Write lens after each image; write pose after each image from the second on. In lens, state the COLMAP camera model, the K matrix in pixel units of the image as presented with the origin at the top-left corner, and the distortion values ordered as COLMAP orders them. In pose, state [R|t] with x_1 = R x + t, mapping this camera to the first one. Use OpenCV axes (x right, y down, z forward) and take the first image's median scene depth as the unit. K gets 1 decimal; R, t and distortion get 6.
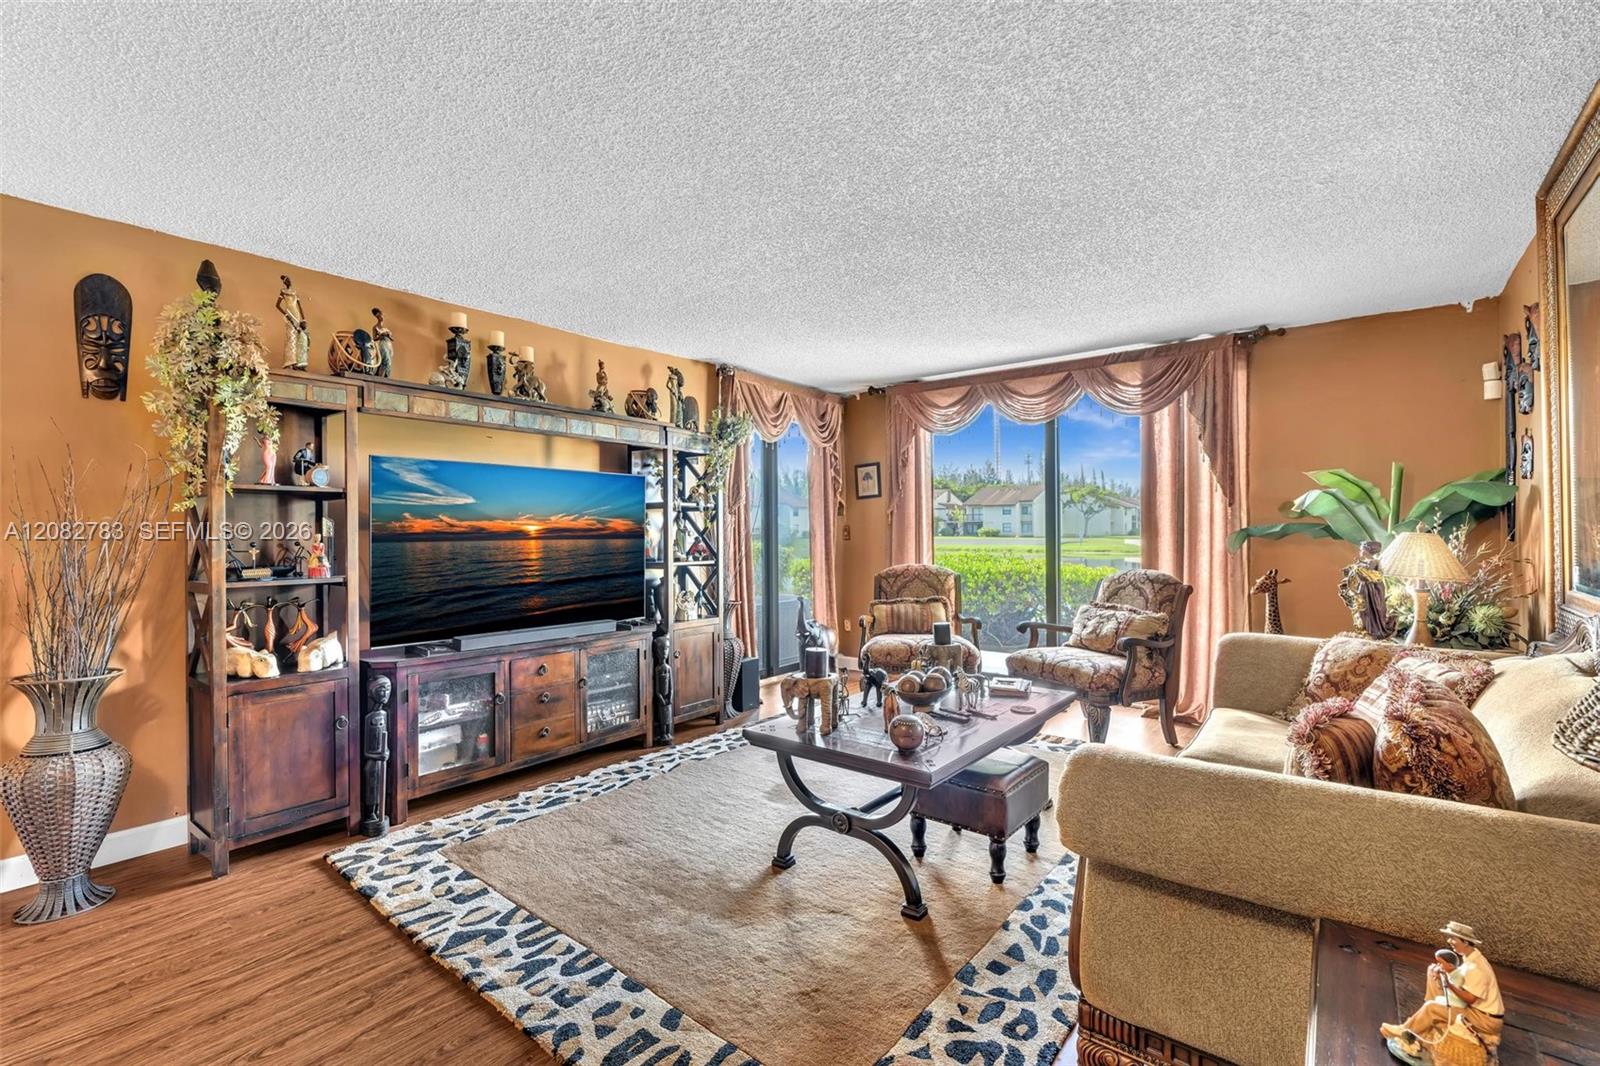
lens RADIAL K [[714.6, 0, 795.5], [0, 714.6, 530.8], [0, 0, 1]] dist [-0.007650, 0.003662]
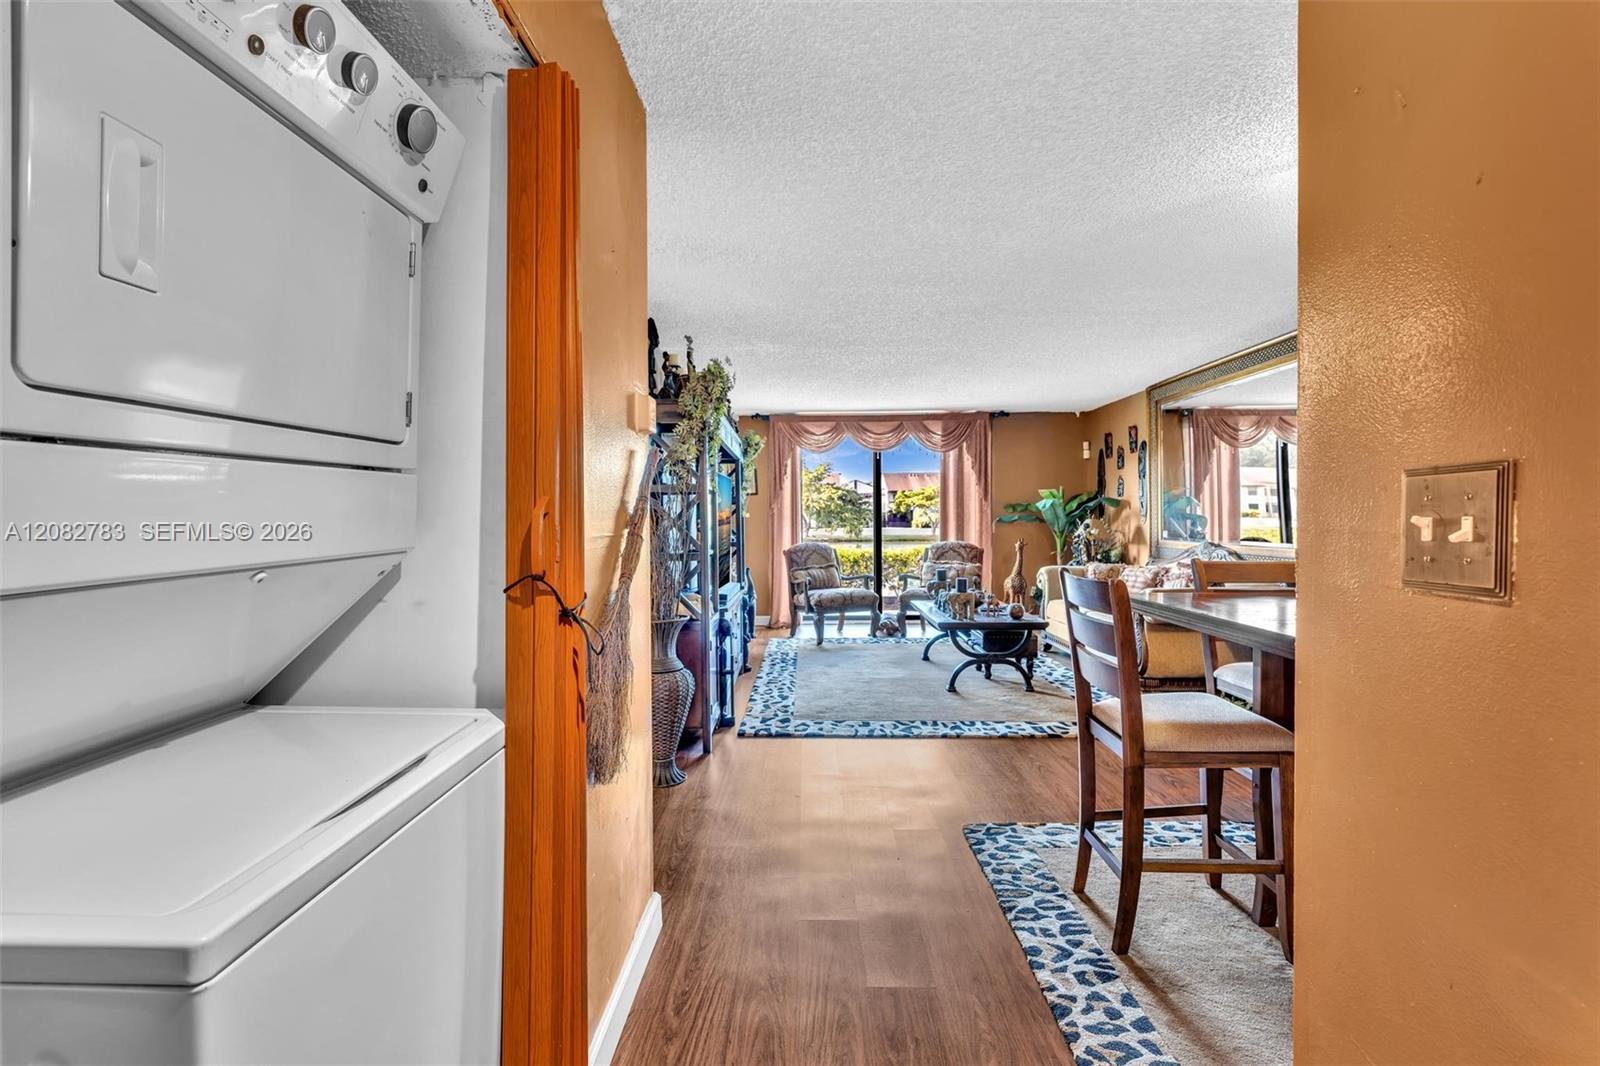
lens RADIAL K [[714.6, 0, 795.5], [0, 714.6, 530.8], [0, 0, 1]] dist [-0.007650, 0.003662]
pose [[0.791893, -0.009718, 0.610583, -1.151318], [0.003040, 0.999924, 0.011973, 0.008188], [-0.610653, -0.007625, 0.791862, -0.202503]]
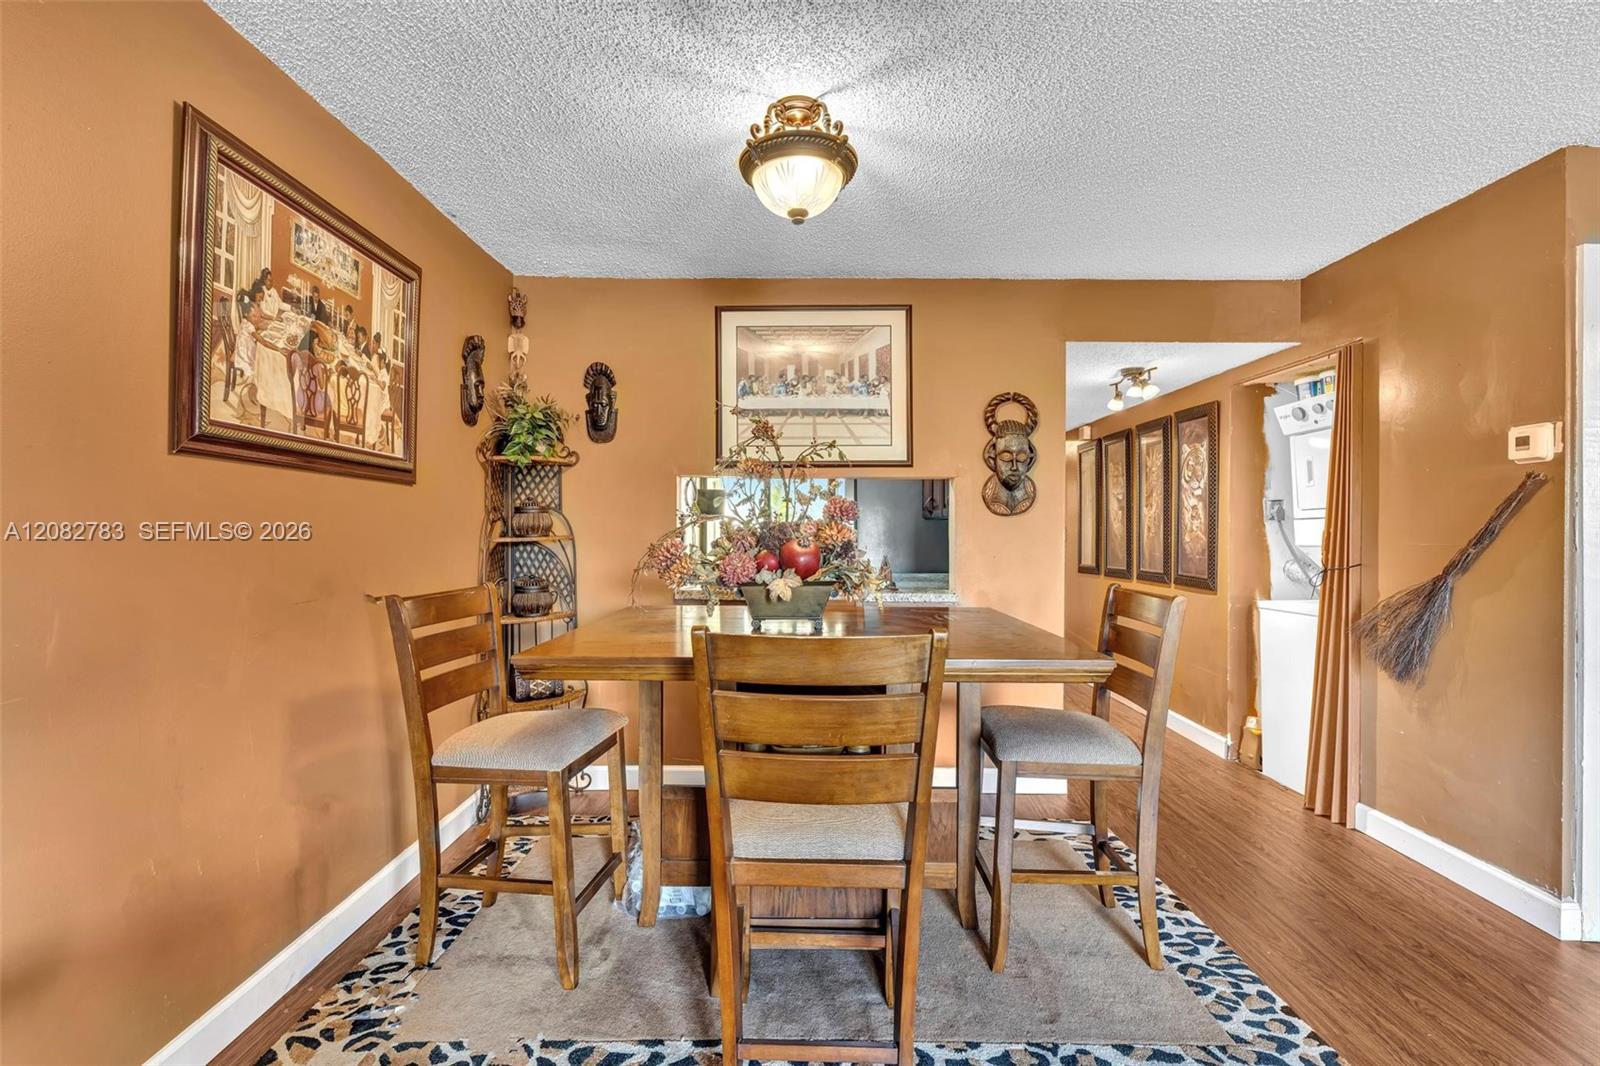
lens RADIAL K [[714.6, 0, 795.5], [0, 714.6, 530.8], [0, 0, 1]] dist [-0.007650, 0.003662]
pose [[-0.788566, 0.001821, -0.614947, 0.048433], [-0.002668, 0.999976, 0.006382, -0.001446], [0.614944, 0.006673, -0.788543, 0.436298]]
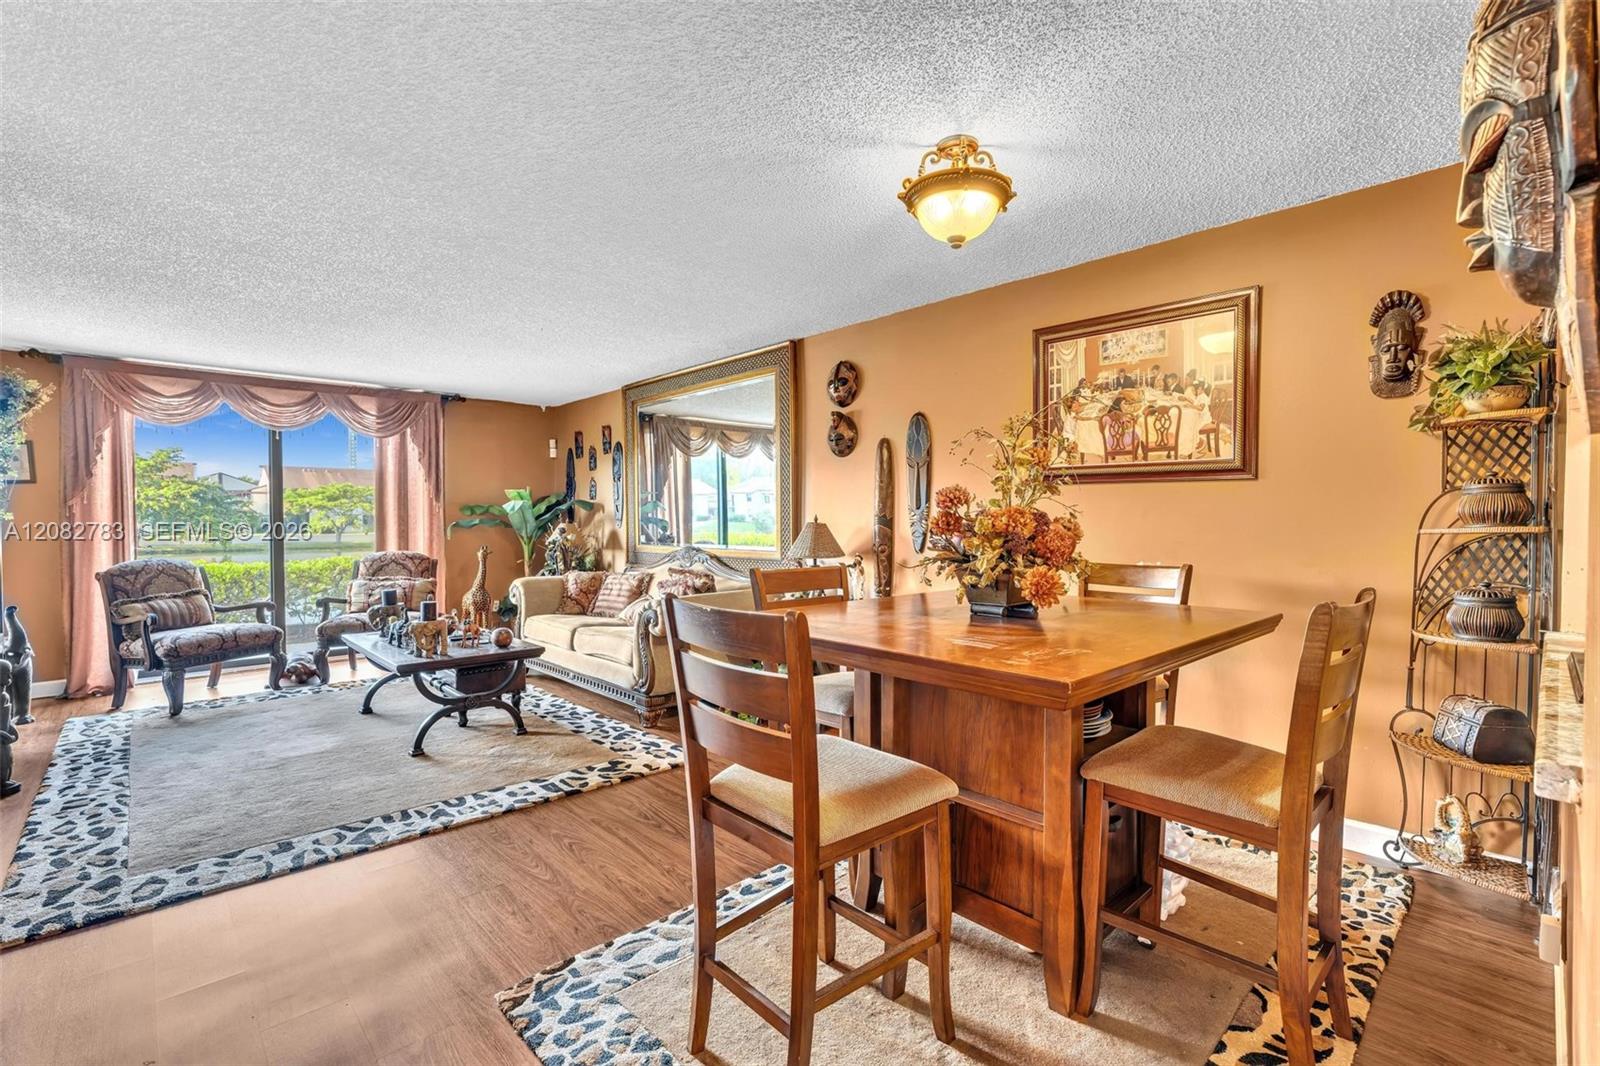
lens RADIAL K [[714.6, 0, 795.5], [0, 714.6, 530.8], [0, 0, 1]] dist [-0.007650, 0.003662]
pose [[0.149533, -0.009904, 0.988707, -0.990144], [0.004663, 0.999946, 0.009312, 0.006911], [-0.988746, 0.003218, 0.149571, 0.025637]]
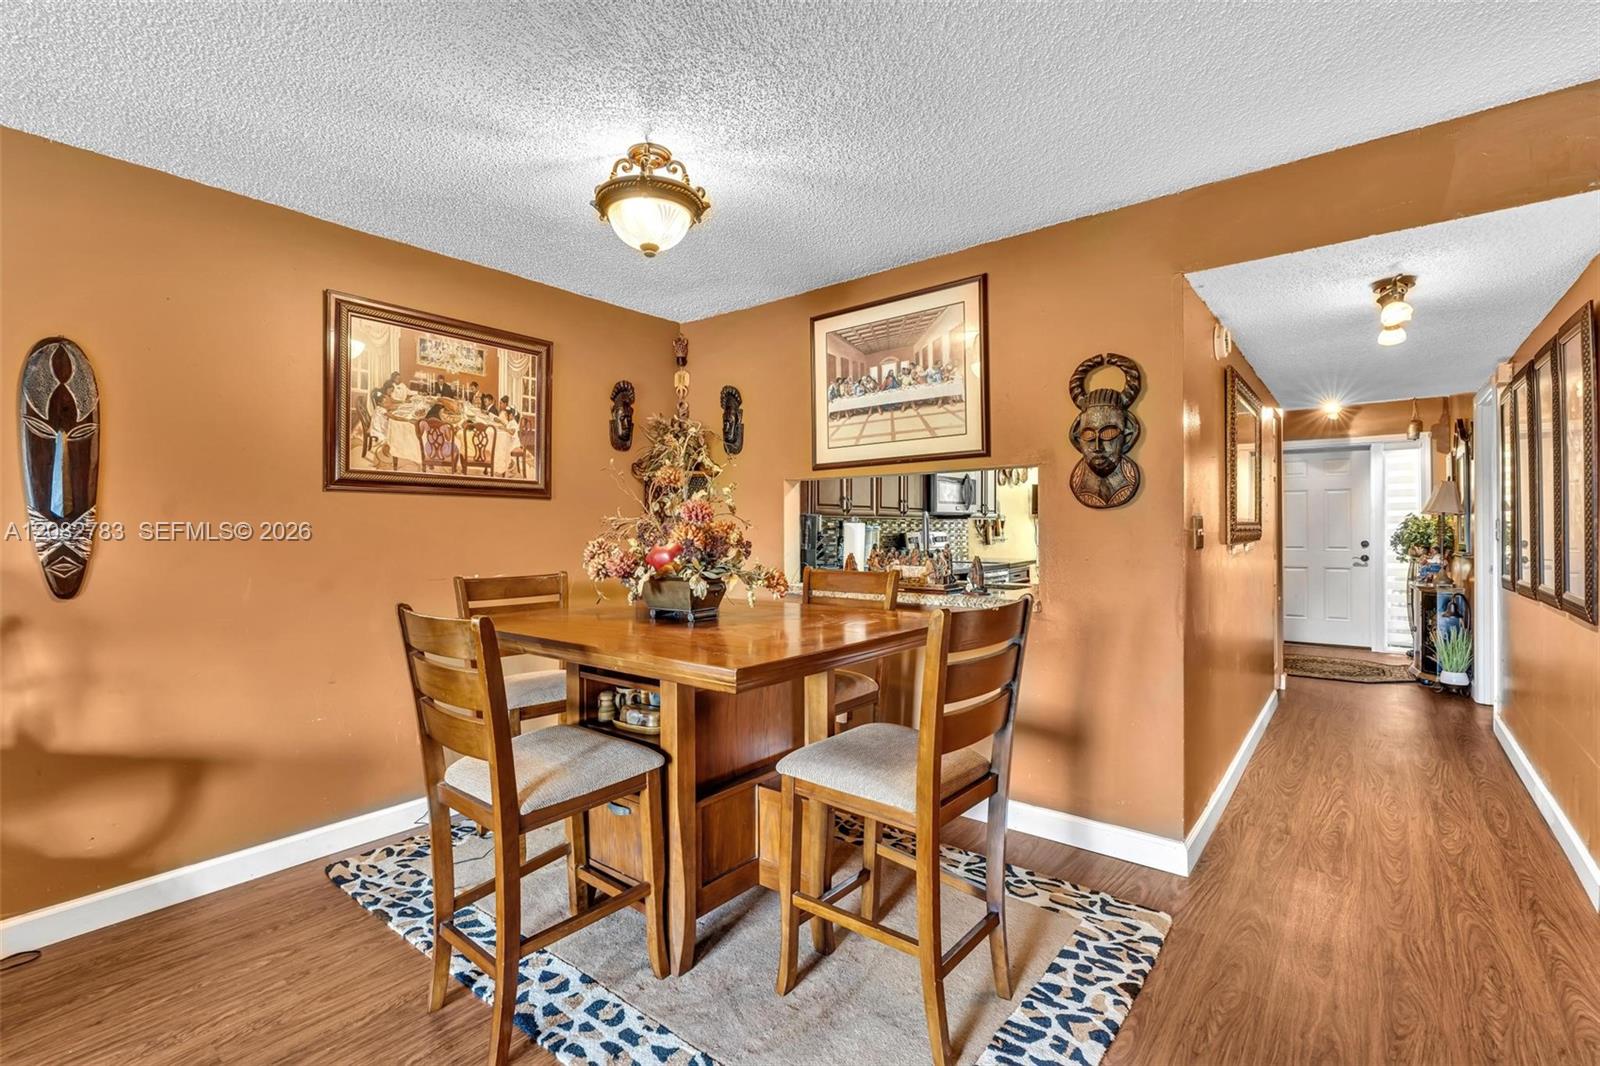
lens RADIAL K [[714.6, 0, 795.5], [0, 714.6, 530.8], [0, 0, 1]] dist [-0.007650, 0.003662]
pose [[-0.999901, 0.011418, 0.008214, -0.446741], [0.011469, 0.999915, 0.006174, -0.000910], [-0.008143, 0.006267, -0.999947, 0.627668]]
